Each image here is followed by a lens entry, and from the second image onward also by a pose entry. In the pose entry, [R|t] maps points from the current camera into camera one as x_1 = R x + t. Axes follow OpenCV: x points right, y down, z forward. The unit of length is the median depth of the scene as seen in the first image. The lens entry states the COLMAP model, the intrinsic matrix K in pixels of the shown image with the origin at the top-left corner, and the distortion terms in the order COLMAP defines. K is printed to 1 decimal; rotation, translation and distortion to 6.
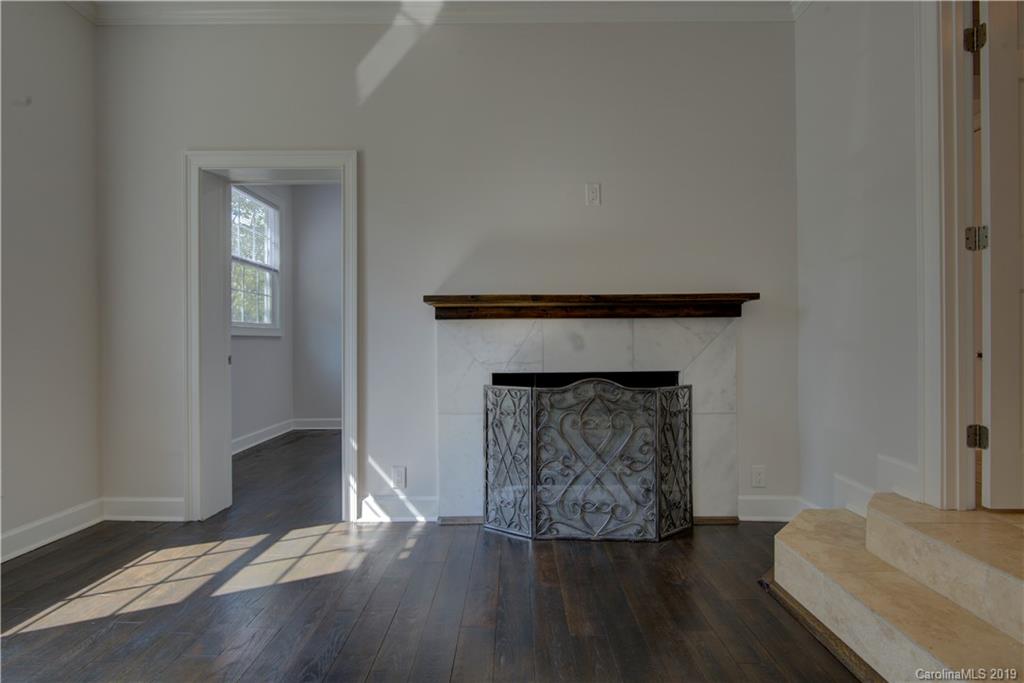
lens RADIAL K [[477.5, 0, 509.4], [0, 477.5, 341.4], [0, 0, 1]] dist [0.003255, -0.003070]
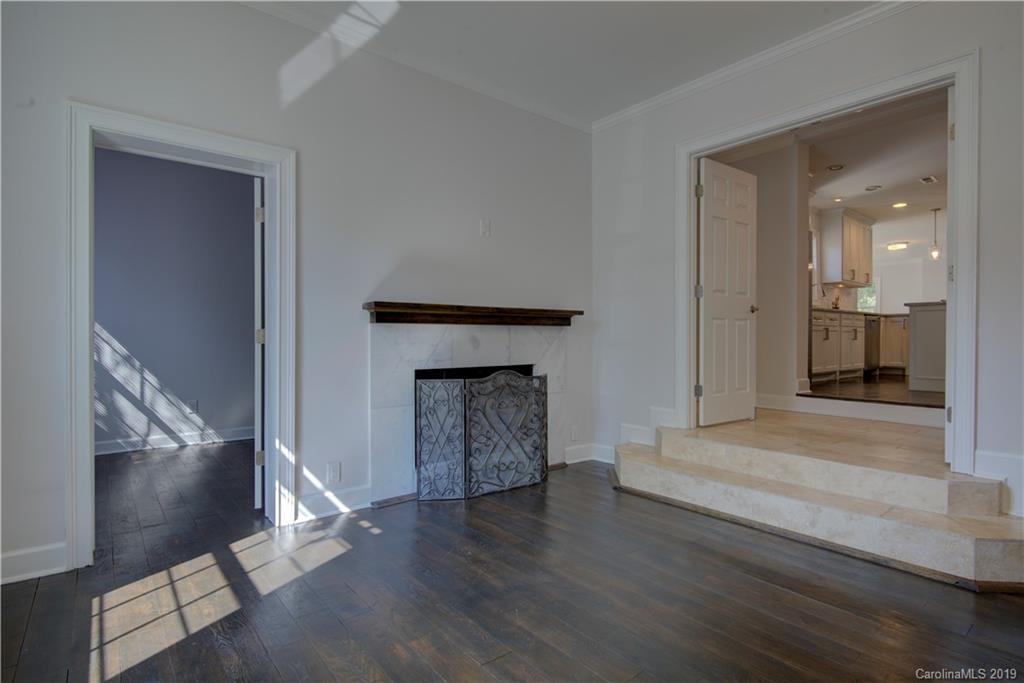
lens RADIAL K [[522.8, 0, 478.5], [0, 522.8, 345.5], [0, 0, 1]] dist [-0.013889, -0.016339]
pose [[0.784914, -0.002696, 0.619598, -0.768966], [-0.003308, 0.999958, 0.008542, -0.004720], [-0.619595, -0.008755, 0.784873, -0.100162]]
